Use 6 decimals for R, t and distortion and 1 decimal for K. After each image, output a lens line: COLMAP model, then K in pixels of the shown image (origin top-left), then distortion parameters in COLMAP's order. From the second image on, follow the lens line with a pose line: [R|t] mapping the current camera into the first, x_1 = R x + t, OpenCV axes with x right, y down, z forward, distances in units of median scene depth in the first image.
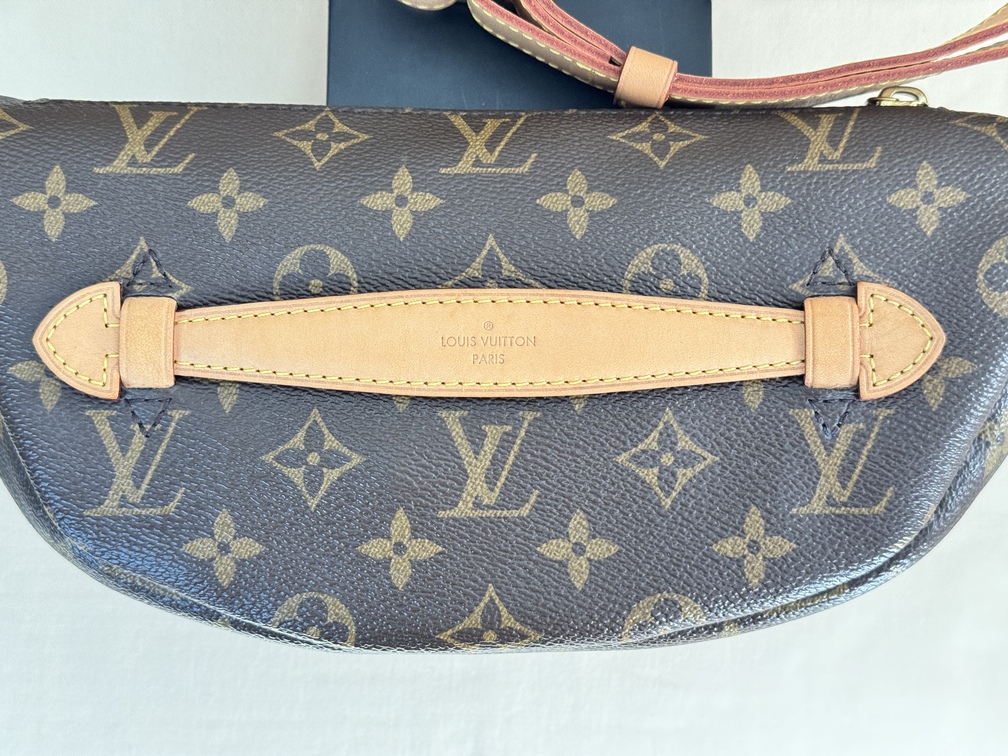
lens RADIAL K [[1405.7, 0, 508.1], [0, 1405.7, 376.3], [0, 0, 1]] dist [0.149163, -0.462534]
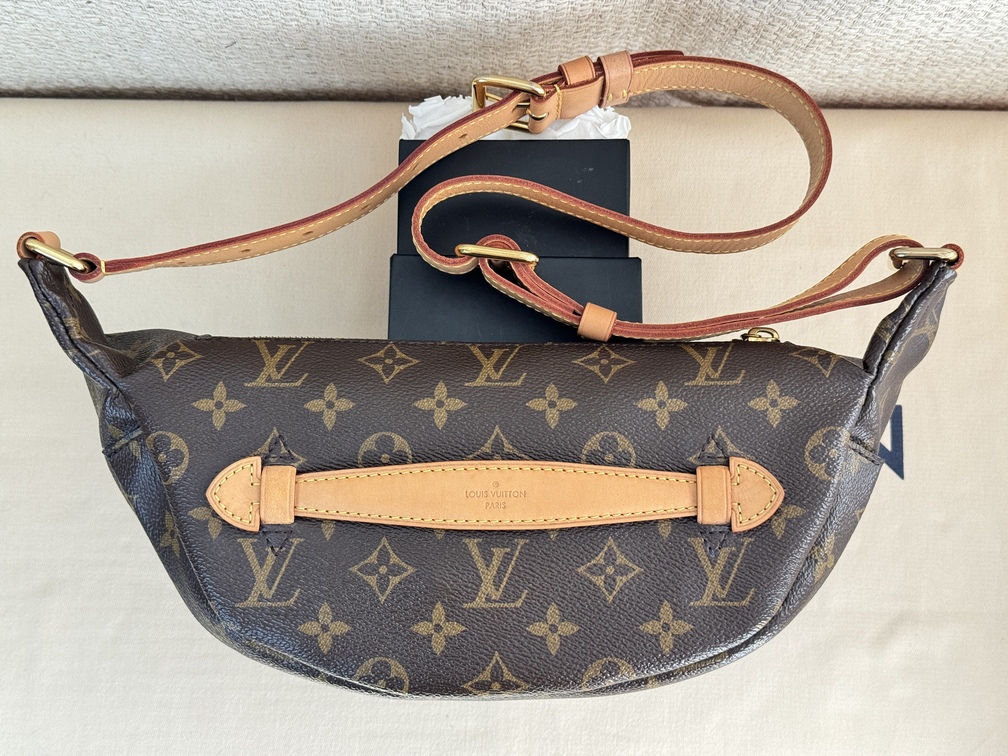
lens RADIAL K [[1405.7, 0, 508.1], [0, 1405.7, 376.3], [0, 0, 1]] dist [0.149163, -0.462534]
pose [[0.999999, 0.000687, 0.001212, -0.001777], [-0.000580, 0.996228, -0.086772, -0.019121], [-0.001267, 0.086771, 0.996227, -0.567602]]
